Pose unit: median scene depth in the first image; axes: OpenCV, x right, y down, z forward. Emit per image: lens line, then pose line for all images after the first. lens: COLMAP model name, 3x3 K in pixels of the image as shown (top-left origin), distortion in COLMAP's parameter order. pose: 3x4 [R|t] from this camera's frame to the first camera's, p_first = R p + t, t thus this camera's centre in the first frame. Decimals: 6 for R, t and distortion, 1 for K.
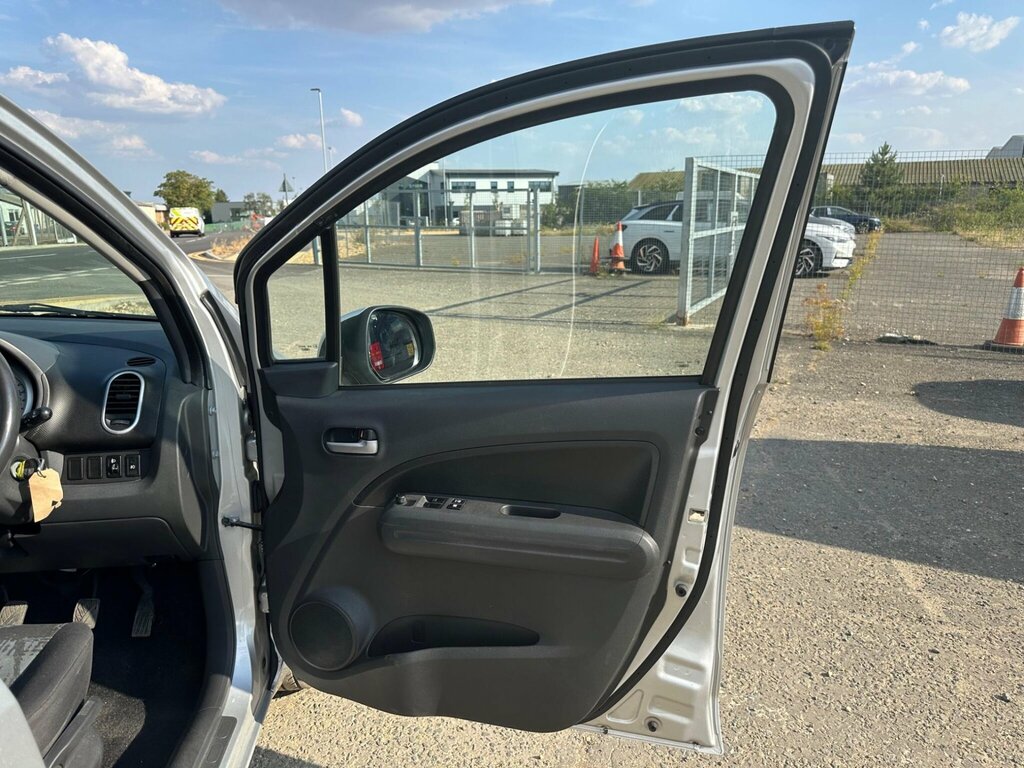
lens RADIAL K [[780.4, 0, 512.0], [0, 780.4, 384.0], [0, 0, 1]] dist [0.010071, -0.005533]
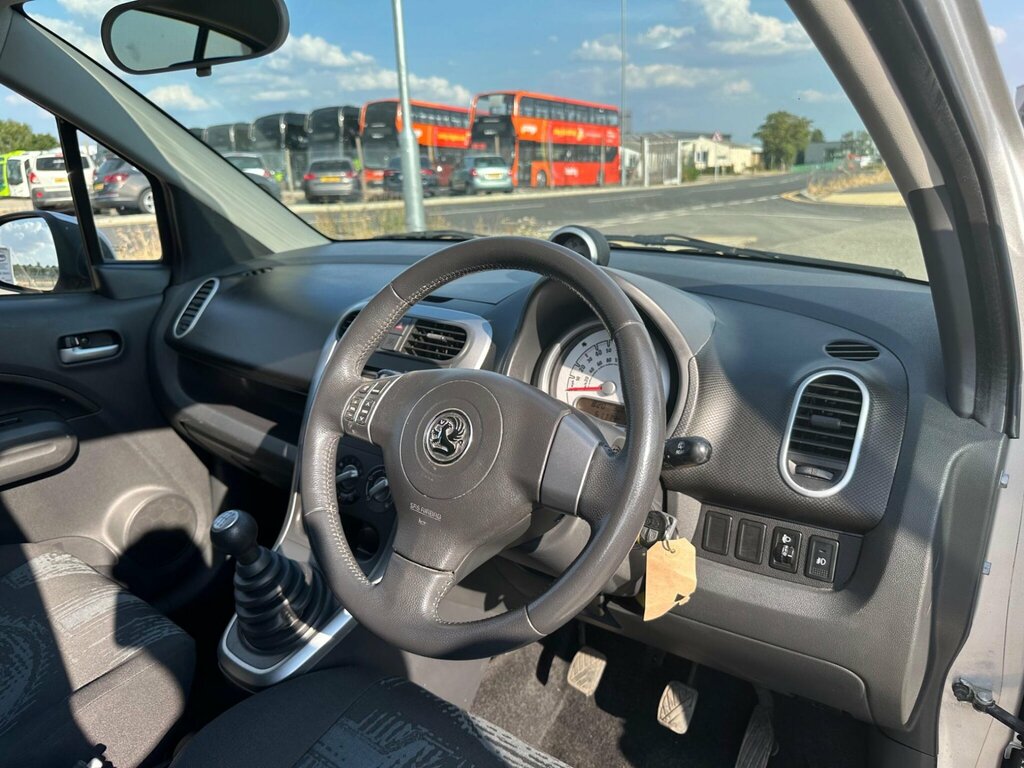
lens RADIAL K [[624.4, 0, 496.1], [0, 624.4, 384.3], [0, 0, 1]] dist [0.014855, -0.000108]
pose [[0.734508, 0.197286, -0.649289, -0.360045], [-0.122307, 0.979625, 0.159299, -0.043073], [0.667487, -0.037594, 0.743672, 0.502807]]
